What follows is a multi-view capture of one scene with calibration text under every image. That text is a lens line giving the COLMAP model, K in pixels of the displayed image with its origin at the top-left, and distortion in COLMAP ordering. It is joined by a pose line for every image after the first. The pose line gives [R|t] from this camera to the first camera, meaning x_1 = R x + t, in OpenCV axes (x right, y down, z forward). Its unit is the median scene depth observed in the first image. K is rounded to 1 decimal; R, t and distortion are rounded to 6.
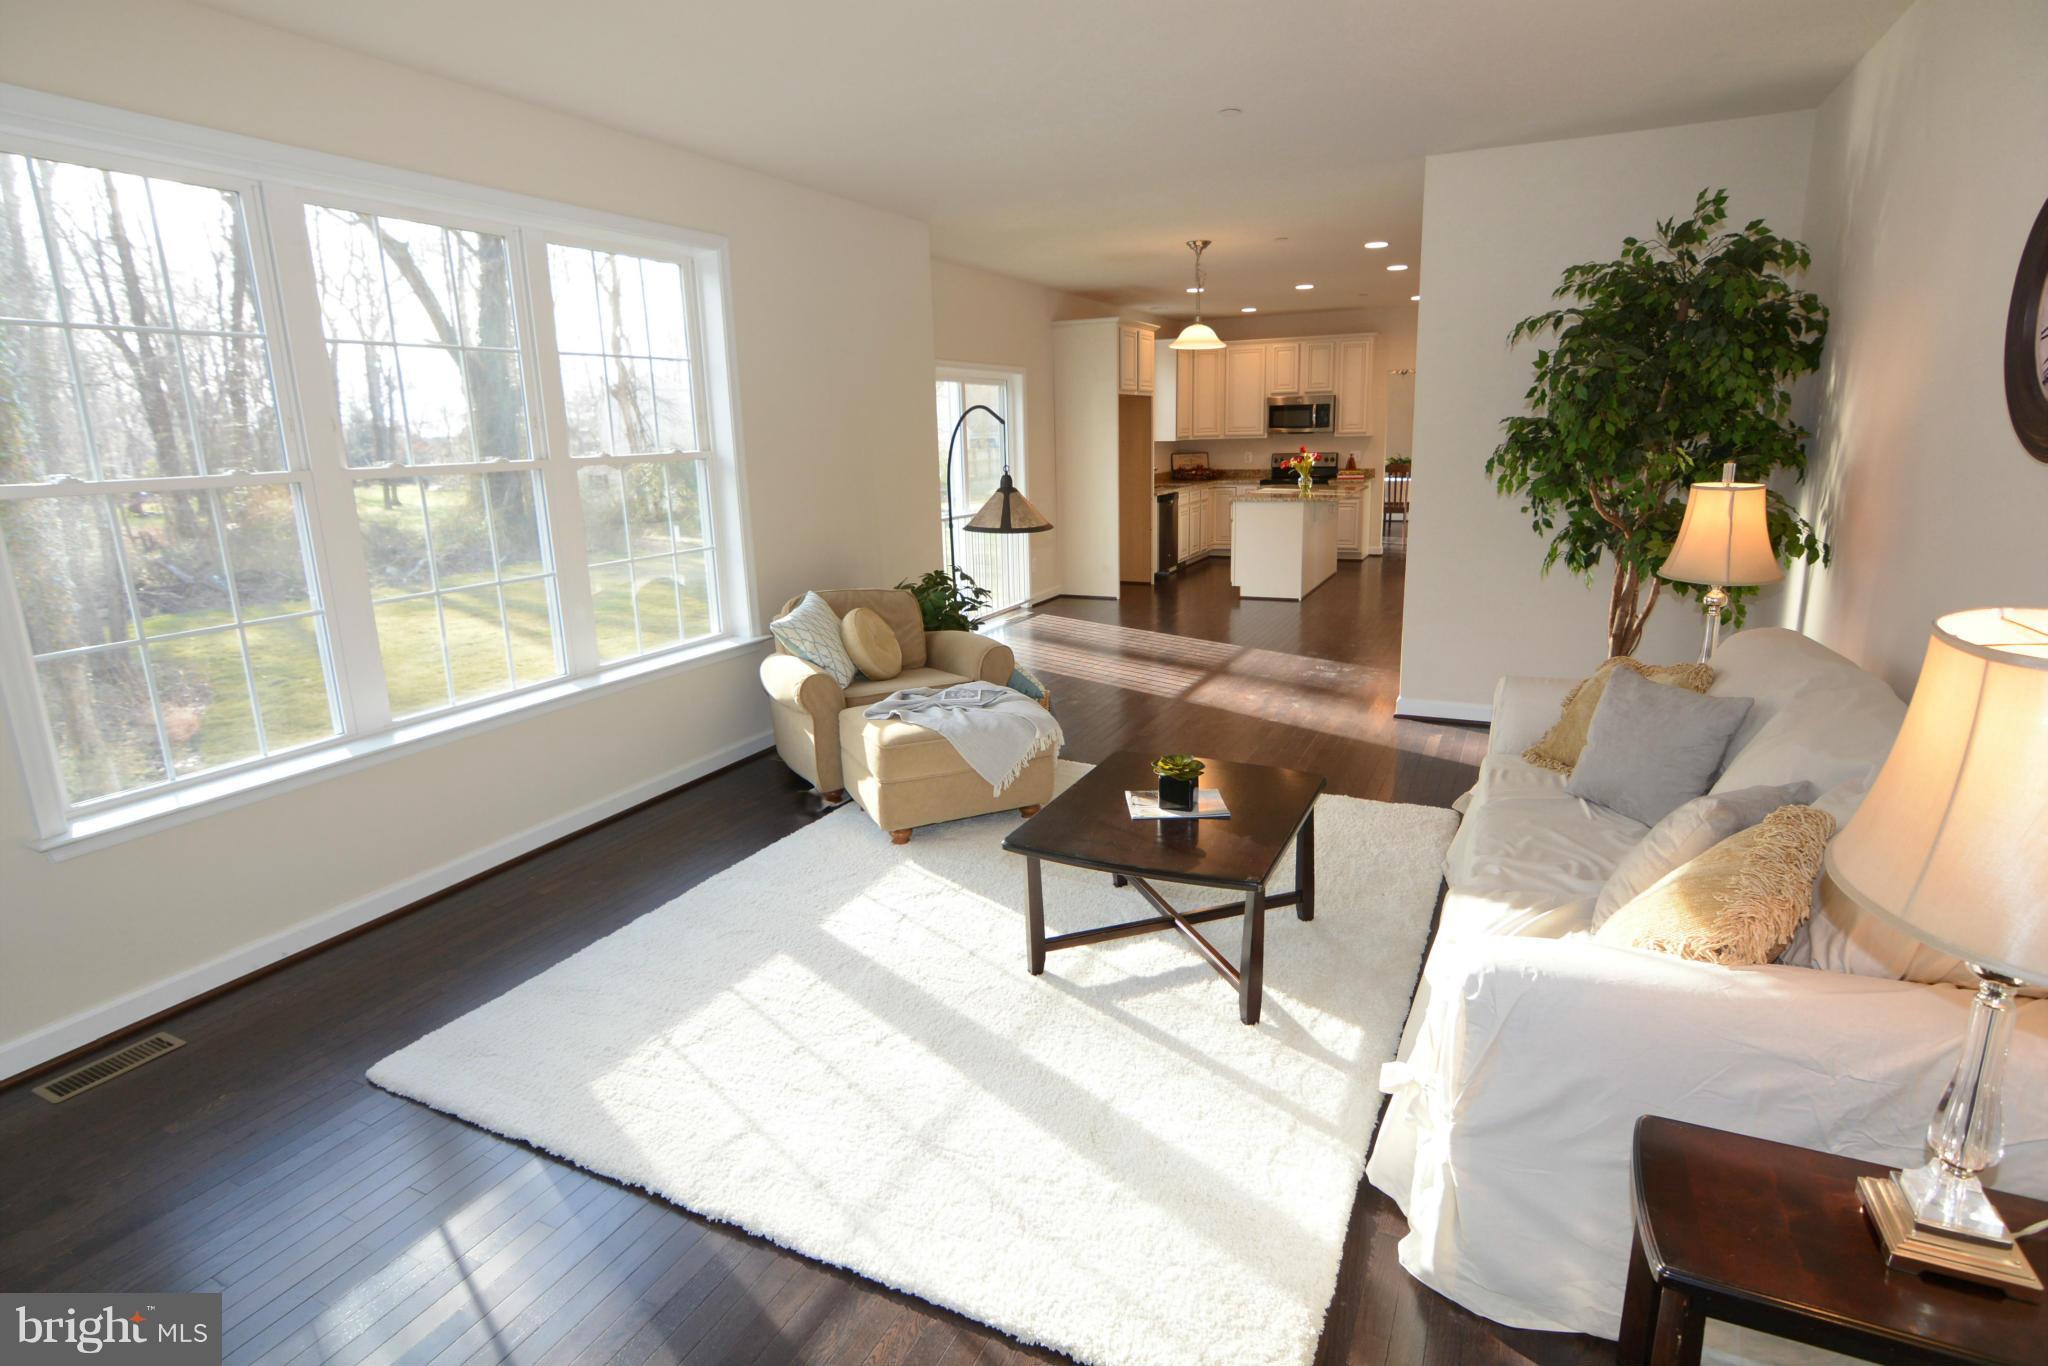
lens RADIAL K [[1032.1, 0, 1024.0], [0, 1032.1, 683.0], [0, 0, 1]] dist [-0.020218, 0.000648]
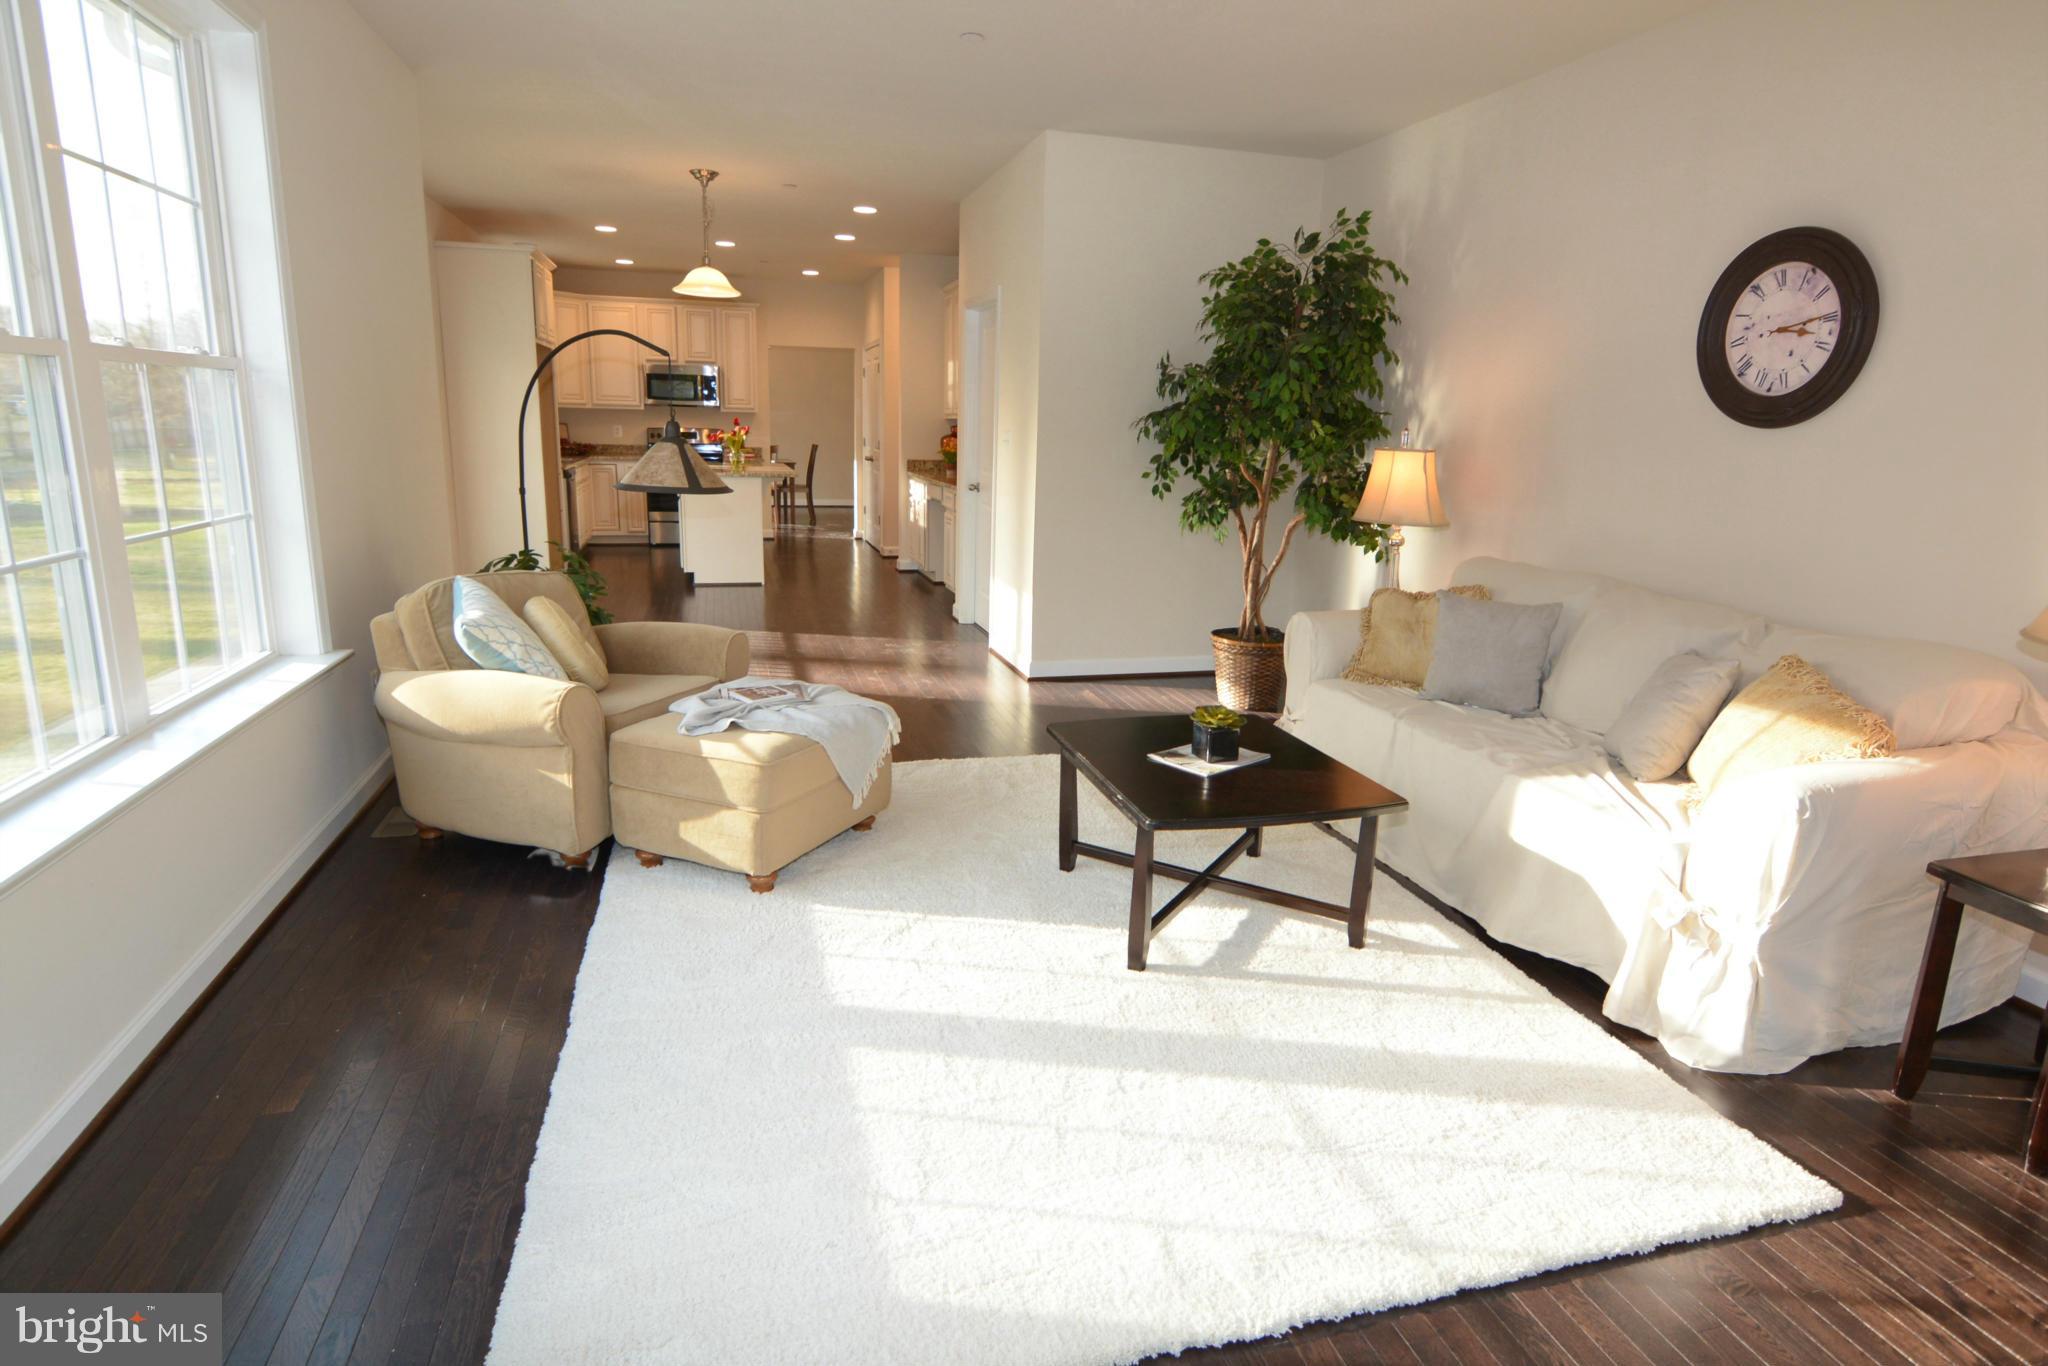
lens RADIAL K [[1096.0, 0, 1024.0], [0, 1096.0, 683.0], [0, 0, 1]] dist [-0.022395, 0.001341]
pose [[0.747789, -0.104425, 0.655673, -0.210683], [0.107841, 0.993543, 0.035244, -0.001848], [-0.655120, 0.044353, 0.754222, 0.112247]]
